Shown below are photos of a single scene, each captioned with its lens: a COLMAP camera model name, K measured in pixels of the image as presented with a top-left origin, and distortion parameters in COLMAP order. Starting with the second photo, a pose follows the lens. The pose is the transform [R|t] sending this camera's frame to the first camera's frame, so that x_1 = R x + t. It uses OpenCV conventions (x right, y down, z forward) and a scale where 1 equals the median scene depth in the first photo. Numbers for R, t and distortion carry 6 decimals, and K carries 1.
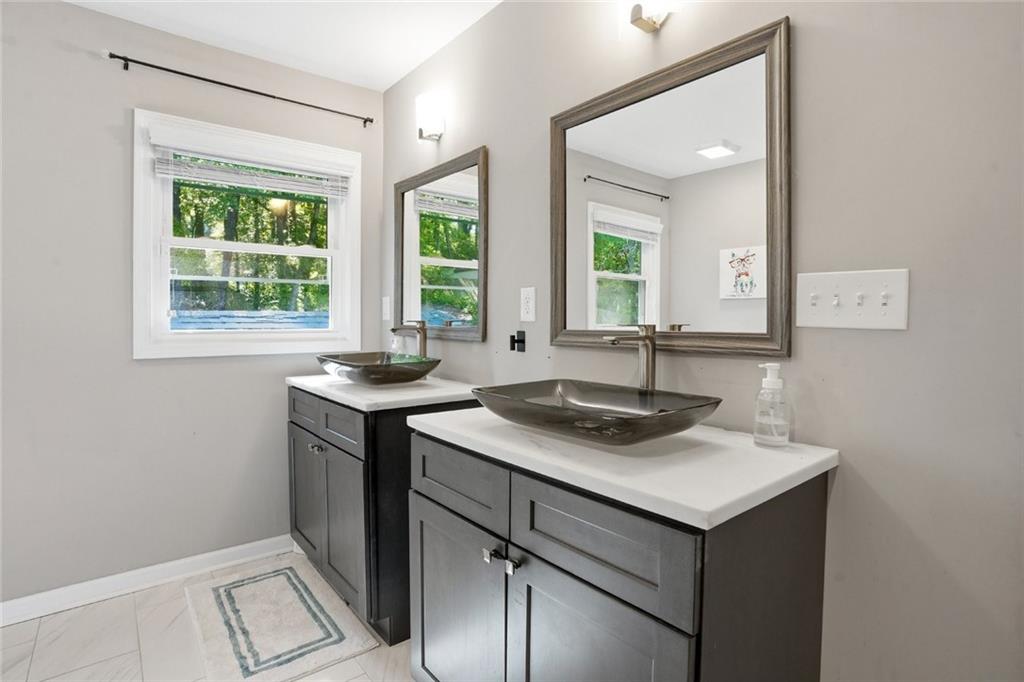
lens RADIAL K [[503.3, 0, 507.1], [0, 503.3, 337.6], [0, 0, 1]] dist [-0.089726, 0.034875]
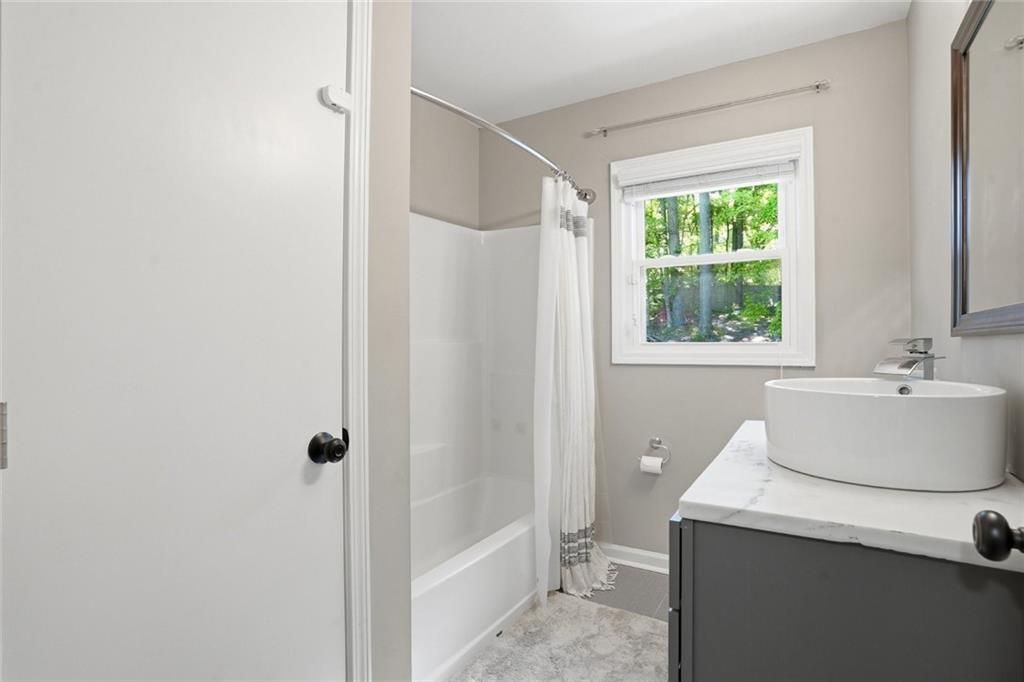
lens RADIAL K [[503.3, 0, 507.1], [0, 503.3, 337.6], [0, 0, 1]] dist [-0.089726, 0.034875]
pose [[0.341207, -0.002324, -0.939985, 0.346940], [-0.015113, 0.999854, -0.007958, -0.006376], [0.939867, 0.016921, 0.341122, 0.302164]]
